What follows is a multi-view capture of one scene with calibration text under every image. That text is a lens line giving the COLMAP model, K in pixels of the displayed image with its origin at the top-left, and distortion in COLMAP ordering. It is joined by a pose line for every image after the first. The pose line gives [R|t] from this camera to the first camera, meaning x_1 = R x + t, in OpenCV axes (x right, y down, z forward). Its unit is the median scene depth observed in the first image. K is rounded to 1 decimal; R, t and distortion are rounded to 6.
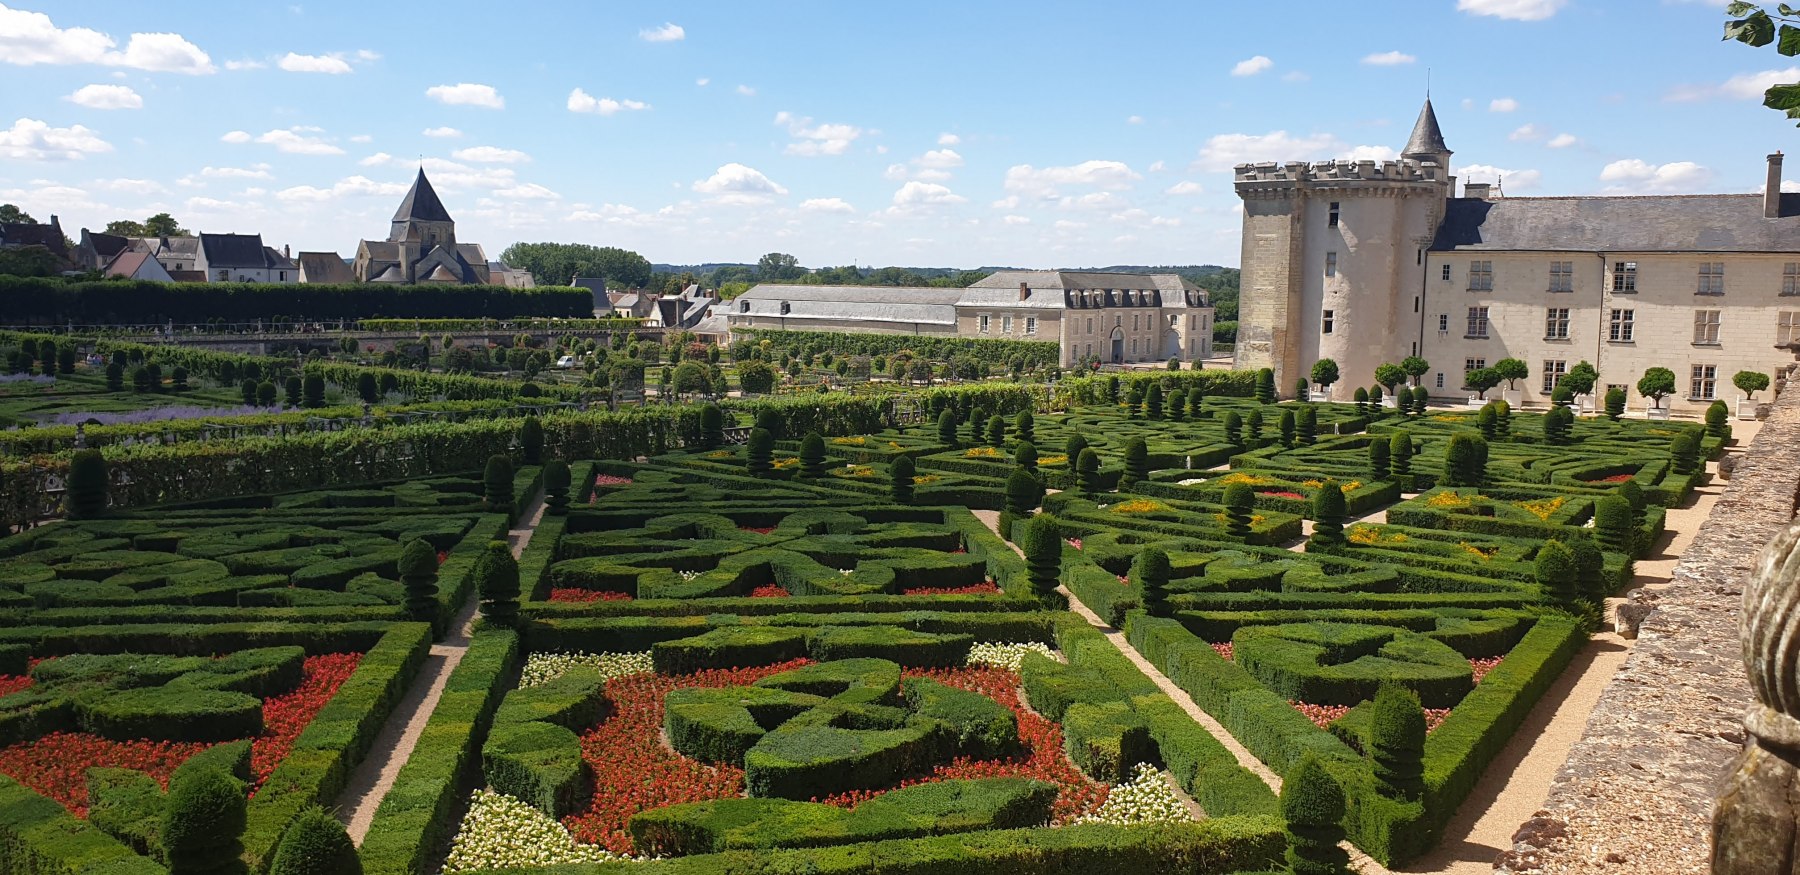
lens RADIAL K [[1393.2, 0, 900.0], [0, 1393.2, 437.5], [0, 0, 1]] dist [-0.003597, -0.001357]
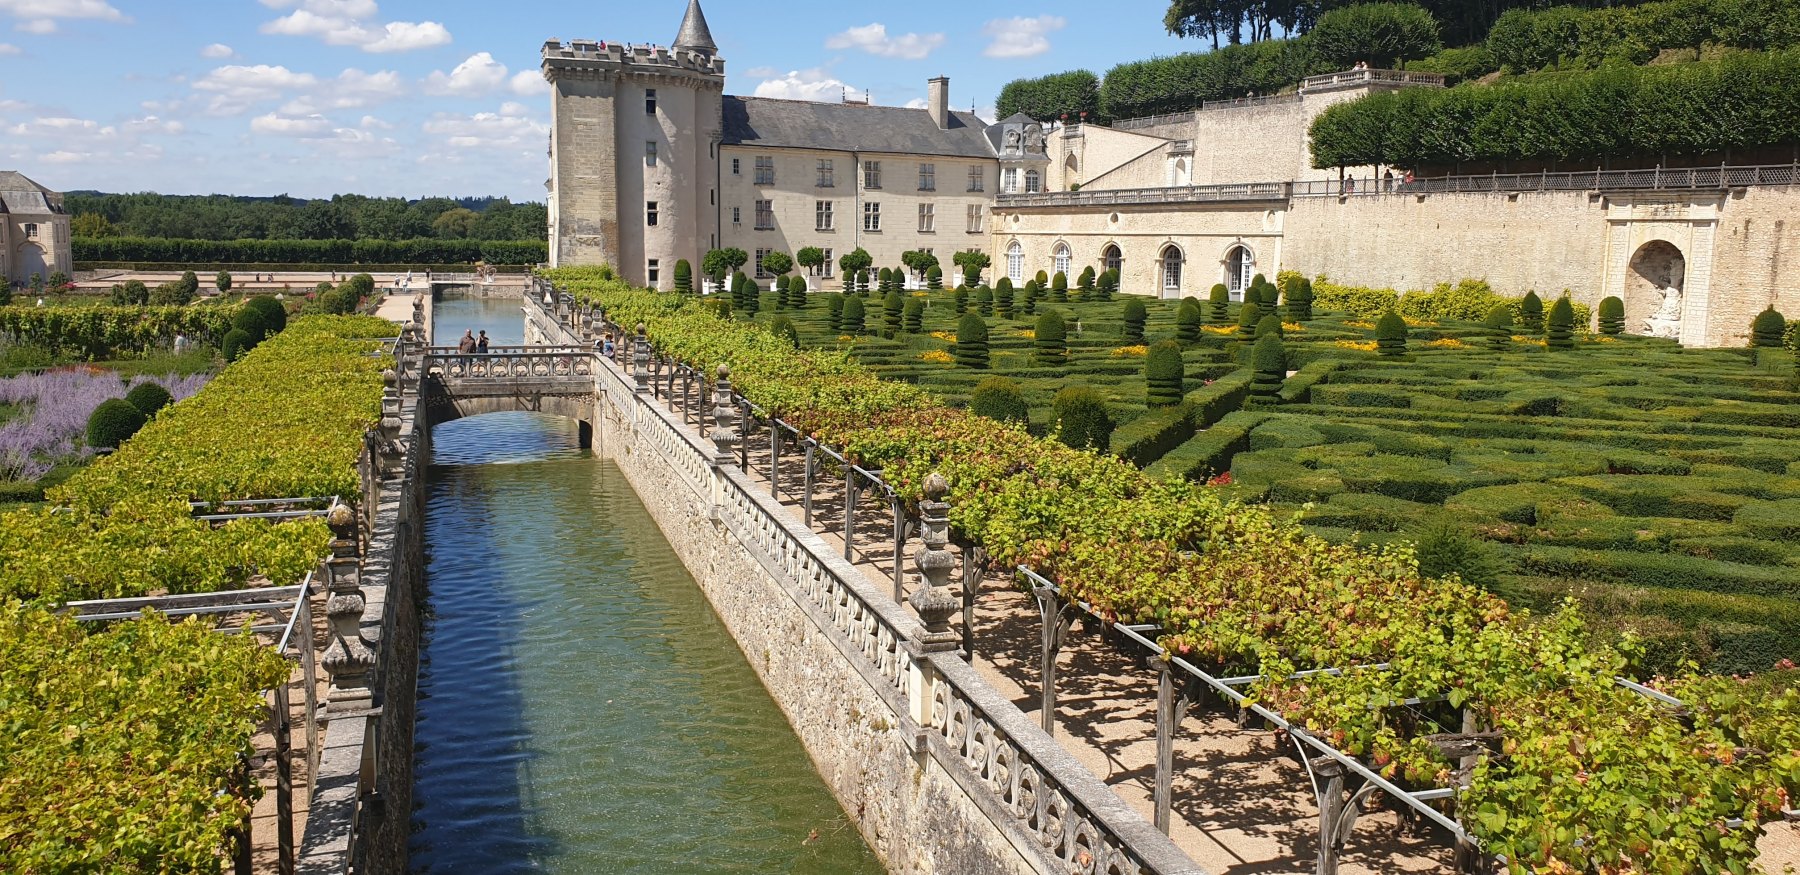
lens RADIAL K [[1395.0, 0, 953.2], [0, 1395.0, 434.8], [0, 0, 1]] dist [0.150641, -0.217517]
pose [[0.547438, -0.130171, 0.826660, -0.421978], [0.088505, 0.991294, 0.097485, -0.006683], [-0.832153, 0.019796, 0.554192, 0.279154]]
